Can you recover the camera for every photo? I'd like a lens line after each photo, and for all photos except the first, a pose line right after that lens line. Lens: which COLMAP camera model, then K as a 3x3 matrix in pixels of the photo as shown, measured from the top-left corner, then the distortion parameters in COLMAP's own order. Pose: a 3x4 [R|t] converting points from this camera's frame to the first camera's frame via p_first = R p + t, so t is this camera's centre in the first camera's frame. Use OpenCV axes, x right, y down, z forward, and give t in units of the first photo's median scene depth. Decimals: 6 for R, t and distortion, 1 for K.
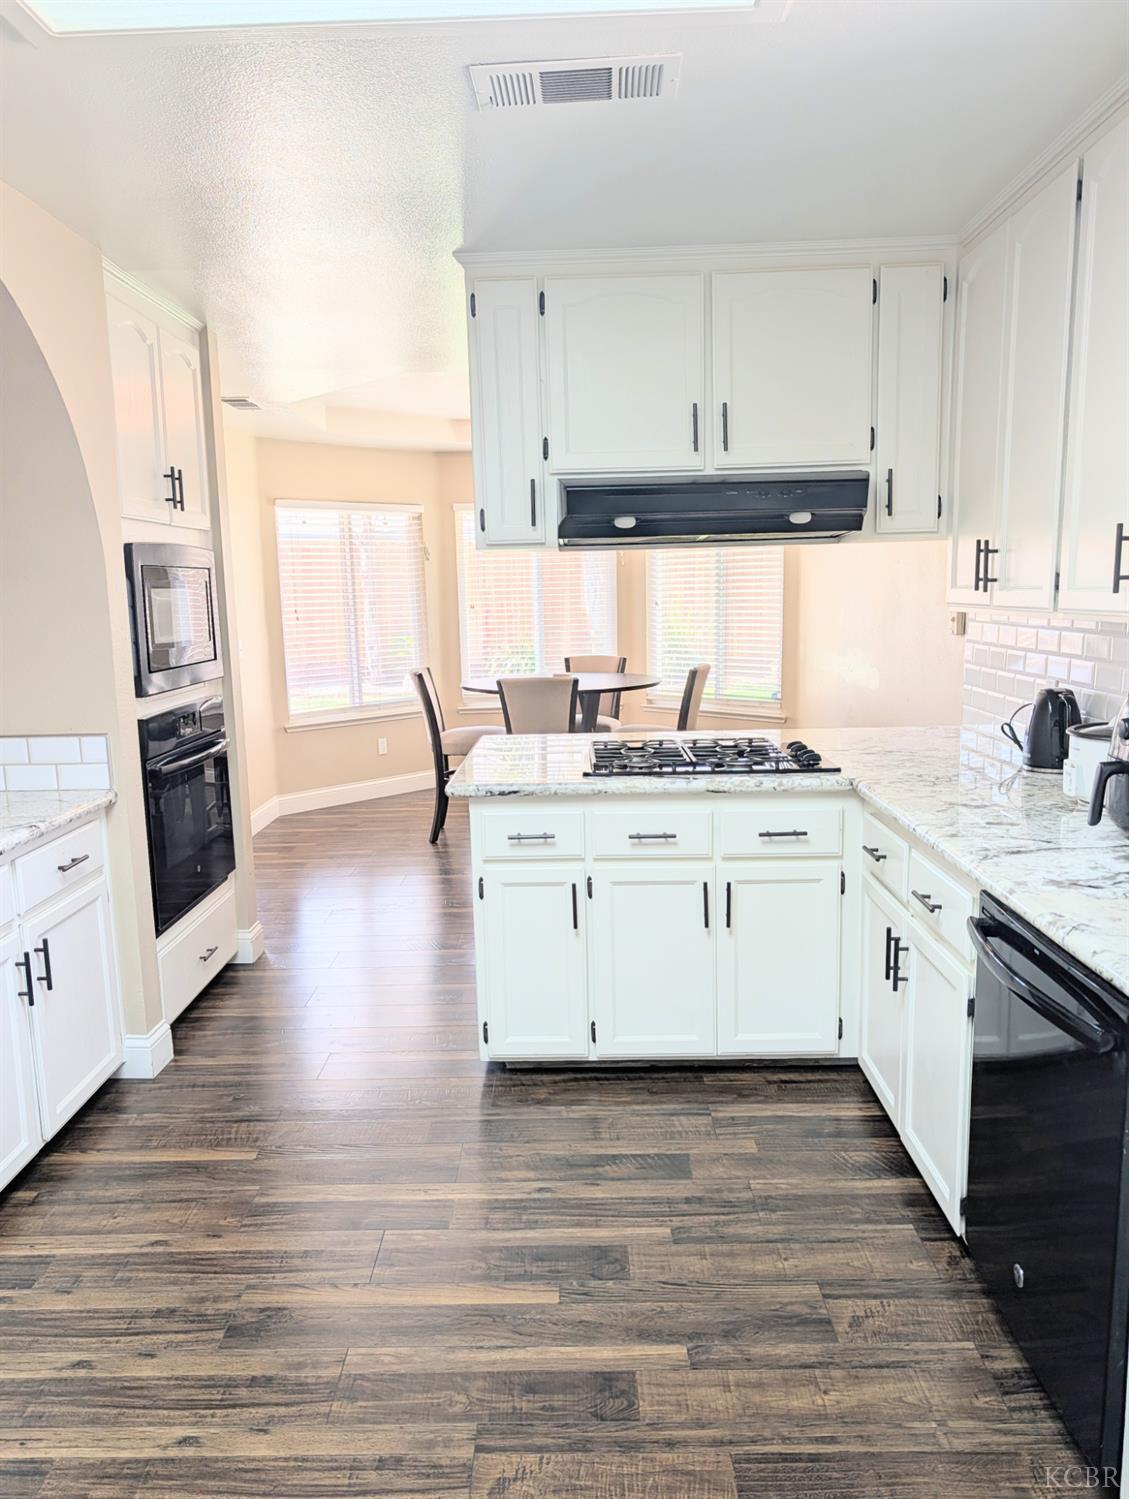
lens RADIAL K [[1047.5, 0, 564.1], [0, 1047.5, 758.2], [0, 0, 1]] dist [0.010453, -0.007481]
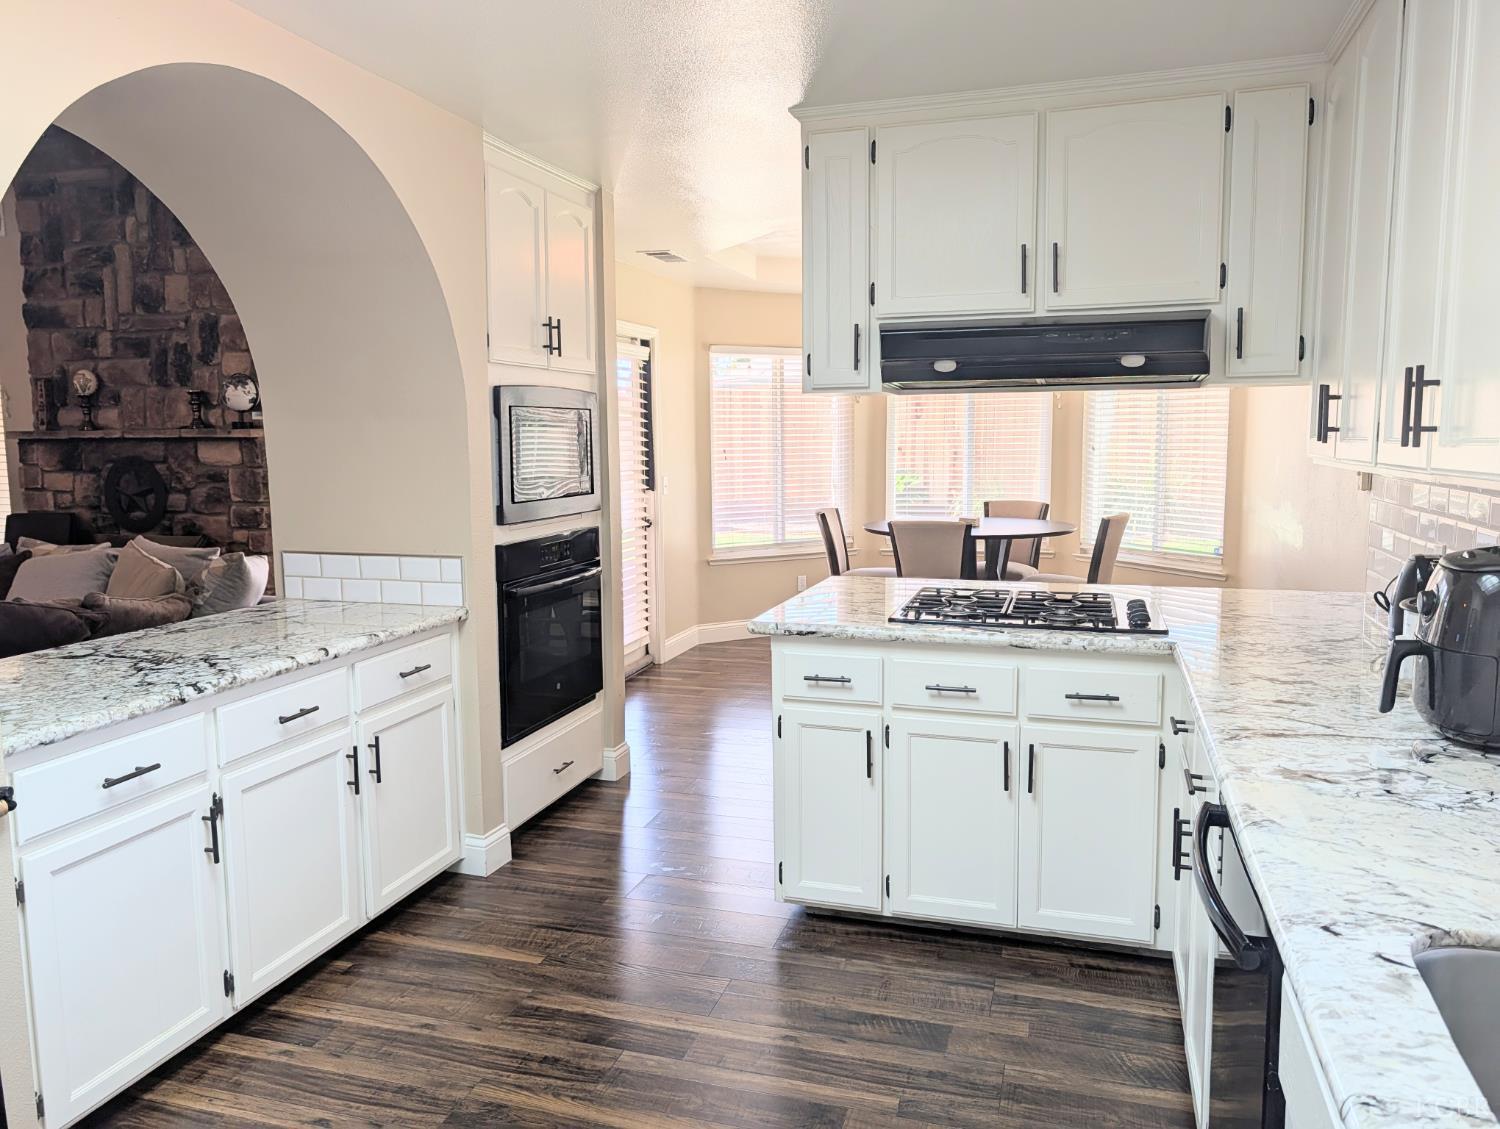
lens RADIAL K [[1048.2, 0, 740.5], [0, 1048.2, 550.7], [0, 0, 1]] dist [0.010453, -0.007481]
pose [[0.962767, 0.044824, -0.266592, 0.144217], [-0.056913, 0.997664, -0.037789, -0.004360], [0.264276, 0.051554, 0.963068, 0.011325]]
